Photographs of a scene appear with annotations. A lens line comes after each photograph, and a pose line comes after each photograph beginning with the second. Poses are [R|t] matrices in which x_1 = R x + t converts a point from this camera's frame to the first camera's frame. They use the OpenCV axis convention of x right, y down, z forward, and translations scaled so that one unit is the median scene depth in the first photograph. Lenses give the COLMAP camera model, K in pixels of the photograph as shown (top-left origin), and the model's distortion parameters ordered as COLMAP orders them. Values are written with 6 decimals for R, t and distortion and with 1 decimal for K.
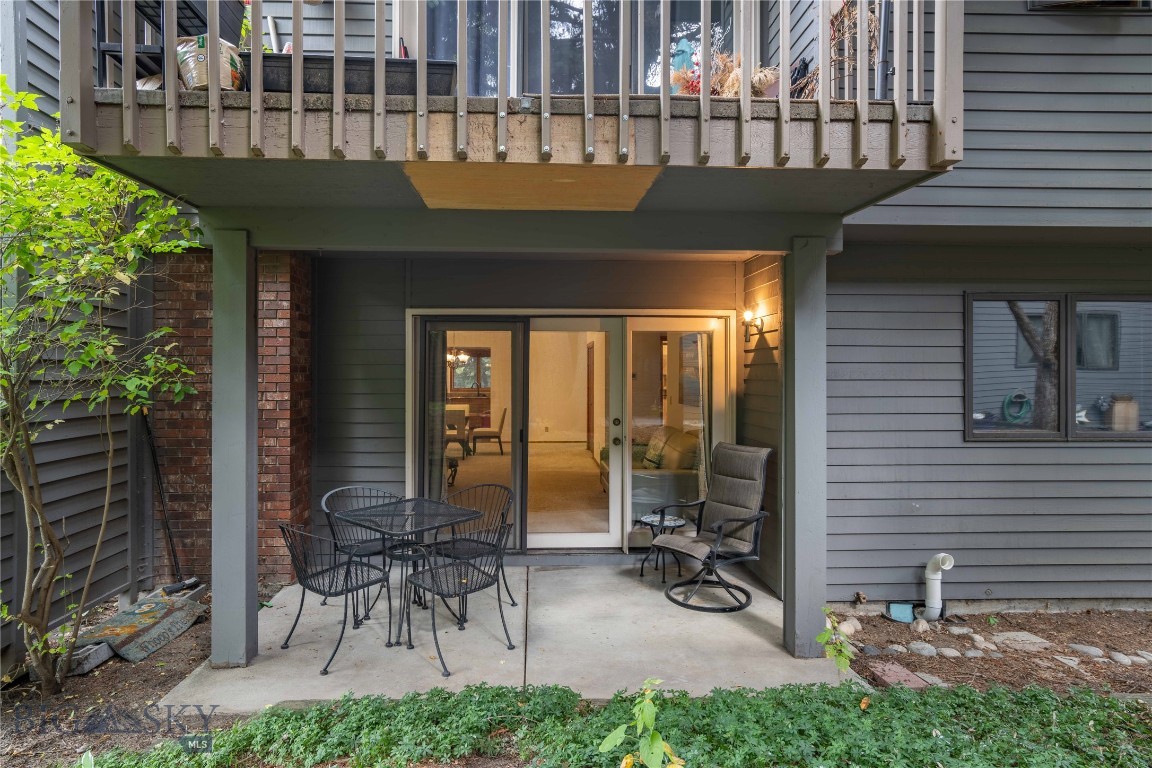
lens RADIAL K [[647.6, 0, 576.0], [0, 647.6, 384.0], [0, 0, 1]] dist [-0.020847, 0.000009]
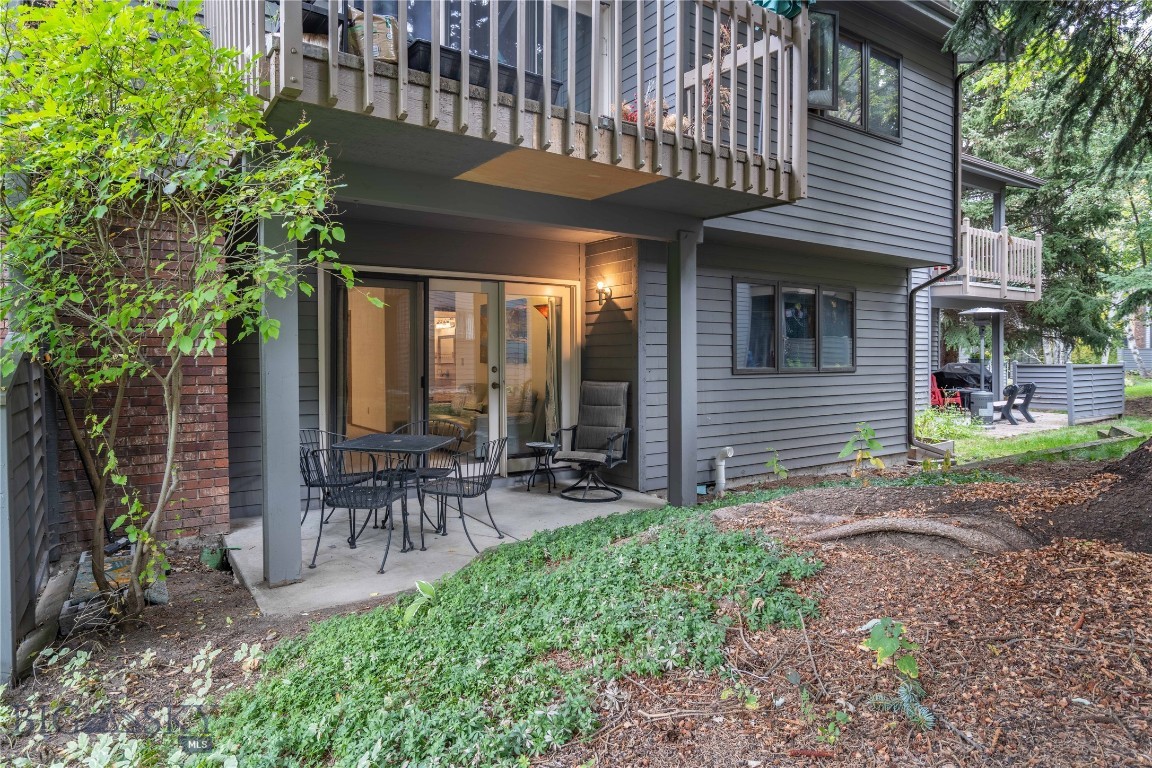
lens RADIAL K [[647.6, 0, 576.0], [0, 647.6, 384.0], [0, 0, 1]] dist [-0.020847, 0.000009]
pose [[0.856110, -0.026225, 0.516128, -0.505778], [0.012502, 0.999470, 0.030046, 0.060523], [-0.516642, -0.019271, 0.855984, -0.122038]]
